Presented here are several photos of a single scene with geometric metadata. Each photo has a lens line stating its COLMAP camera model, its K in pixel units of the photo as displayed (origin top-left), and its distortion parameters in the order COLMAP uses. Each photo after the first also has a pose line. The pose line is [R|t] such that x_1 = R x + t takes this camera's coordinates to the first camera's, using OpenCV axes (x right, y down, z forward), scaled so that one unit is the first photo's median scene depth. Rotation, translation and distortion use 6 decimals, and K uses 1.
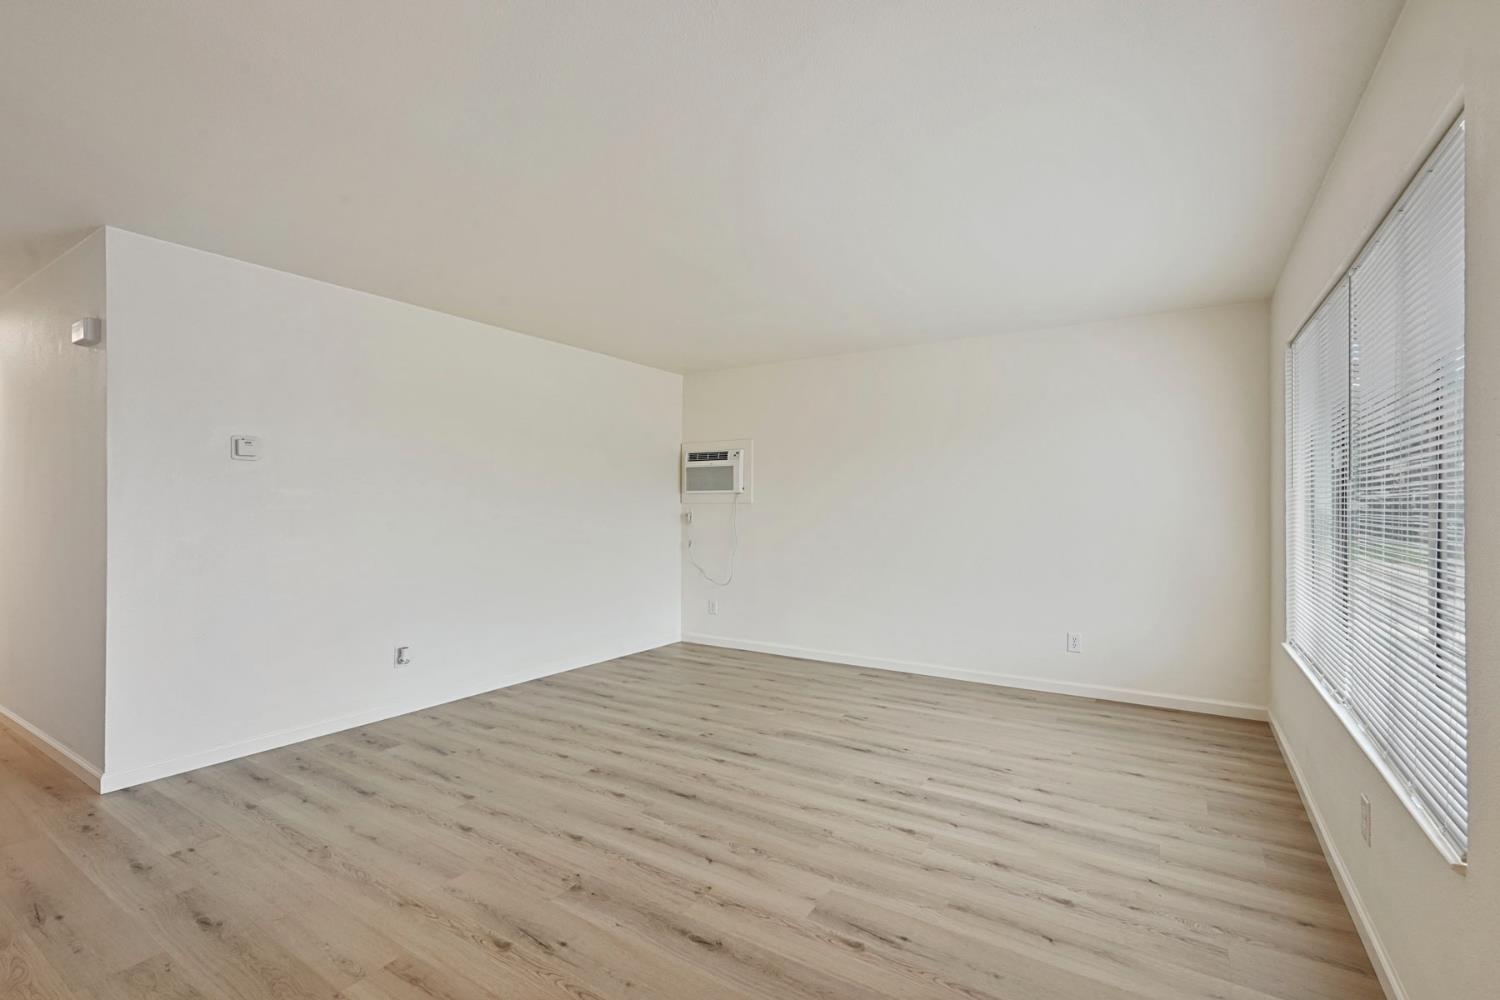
lens RADIAL K [[672.8, 0, 750.7], [0, 672.8, 504.5], [0, 0, 1]] dist [0.013381, 0.000304]
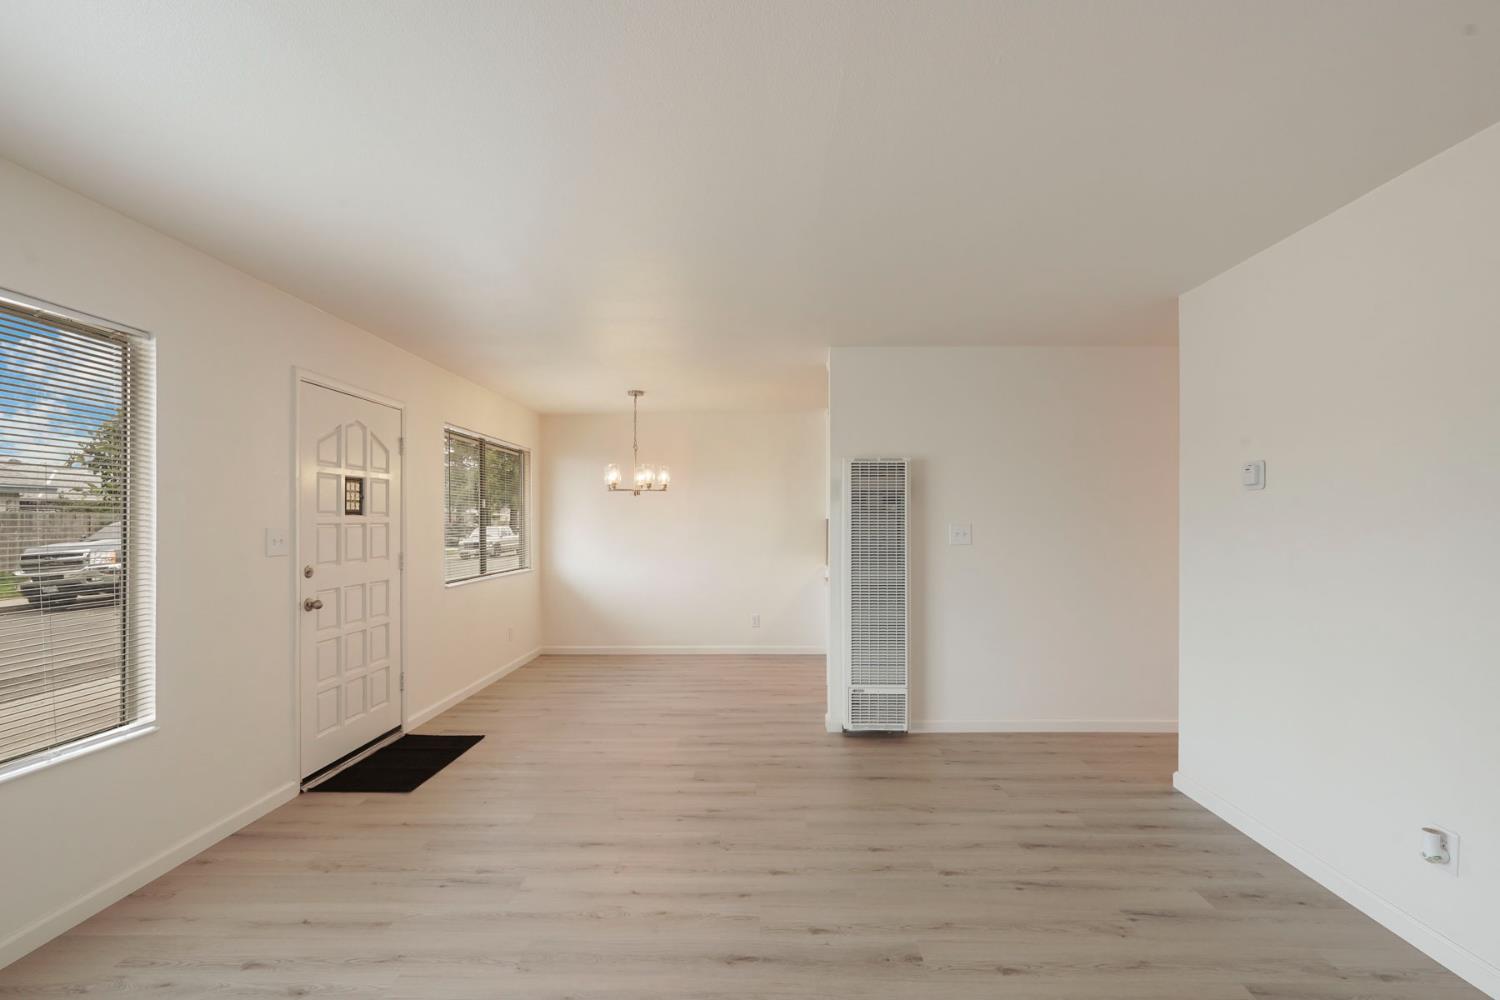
lens RADIAL K [[672.8, 0, 750.9], [0, 672.8, 513.1], [0, 0, 1]] dist [0.013381, 0.000304]
pose [[-0.853977, -0.003315, -0.520300, 0.297922], [0.004212, 0.999903, -0.013284, -0.033053], [0.520294, -0.013535, -0.853880, 1.809318]]
